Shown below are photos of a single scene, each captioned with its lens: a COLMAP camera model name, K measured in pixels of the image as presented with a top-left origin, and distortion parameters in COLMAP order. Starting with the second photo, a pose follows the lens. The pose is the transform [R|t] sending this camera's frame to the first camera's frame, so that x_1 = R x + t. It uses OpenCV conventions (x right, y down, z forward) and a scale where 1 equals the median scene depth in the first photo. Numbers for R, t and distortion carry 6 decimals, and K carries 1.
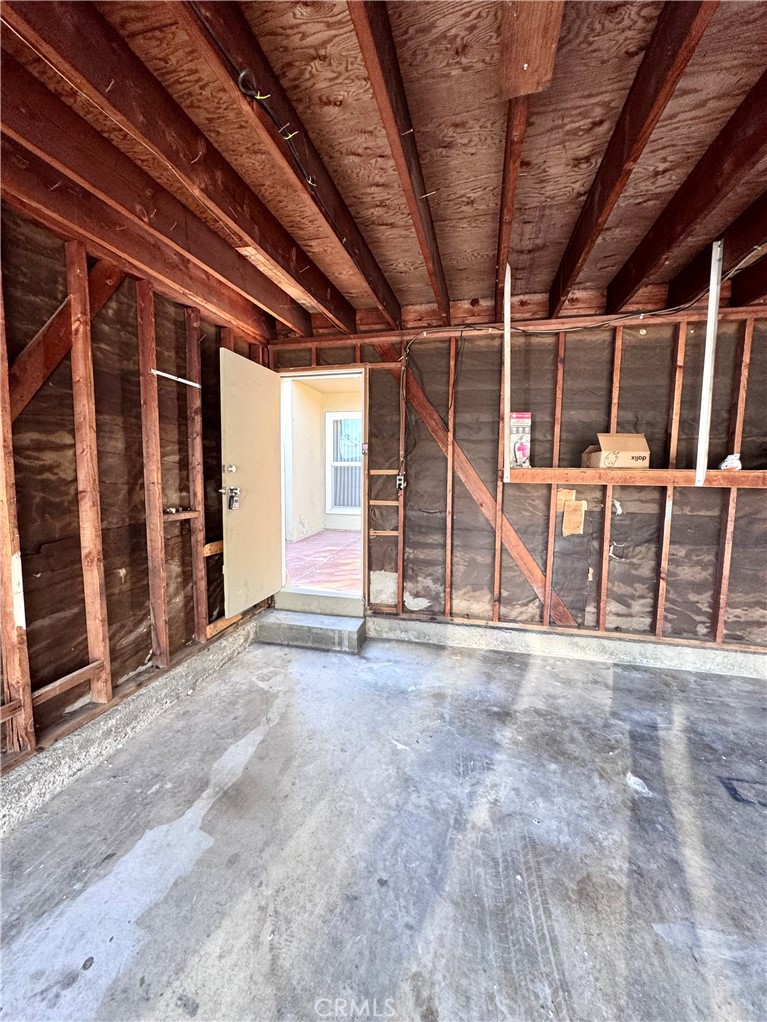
lens RADIAL K [[414.6, 0, 379.5], [0, 414.6, 510.5], [0, 0, 1]] dist [-0.002834, -0.000133]
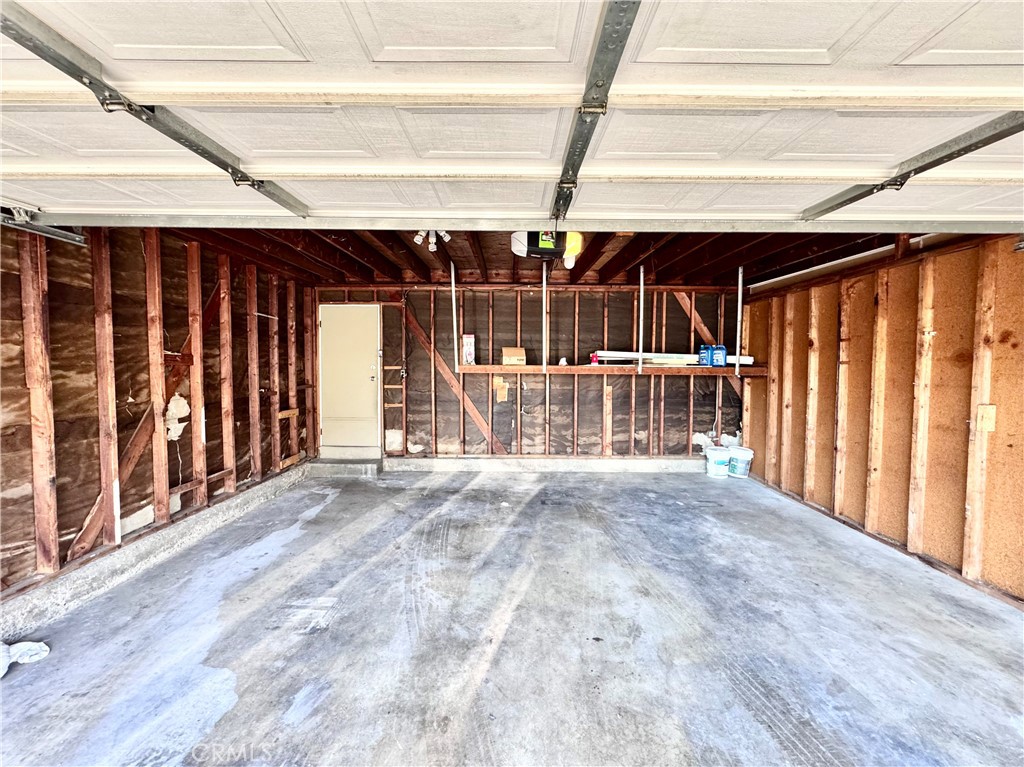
lens RADIAL K [[415.4, 0, 512.0], [0, 415.4, 383.5], [0, 0, 1]] dist [-0.002834, -0.000133]
pose [[0.969546, -0.016321, 0.244364, 0.071877], [0.029209, 0.998361, -0.049209, 0.071151], [-0.243160, 0.054848, 0.968434, -0.769920]]
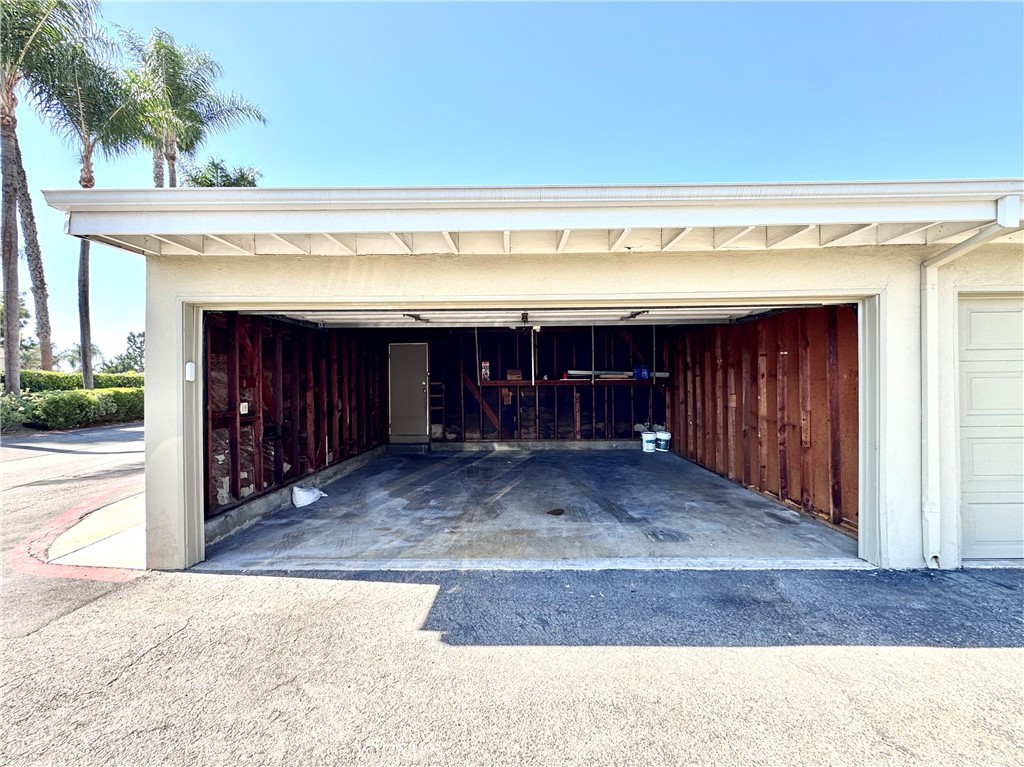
lens RADIAL K [[415.4, 0, 512.0], [0, 415.4, 383.5], [0, 0, 1]] dist [-0.002834, -0.000133]
pose [[0.974221, -0.021026, 0.224615, -0.119089], [0.042441, 0.994951, -0.090943, 0.174341], [-0.221569, 0.098132, 0.970195, -1.710506]]
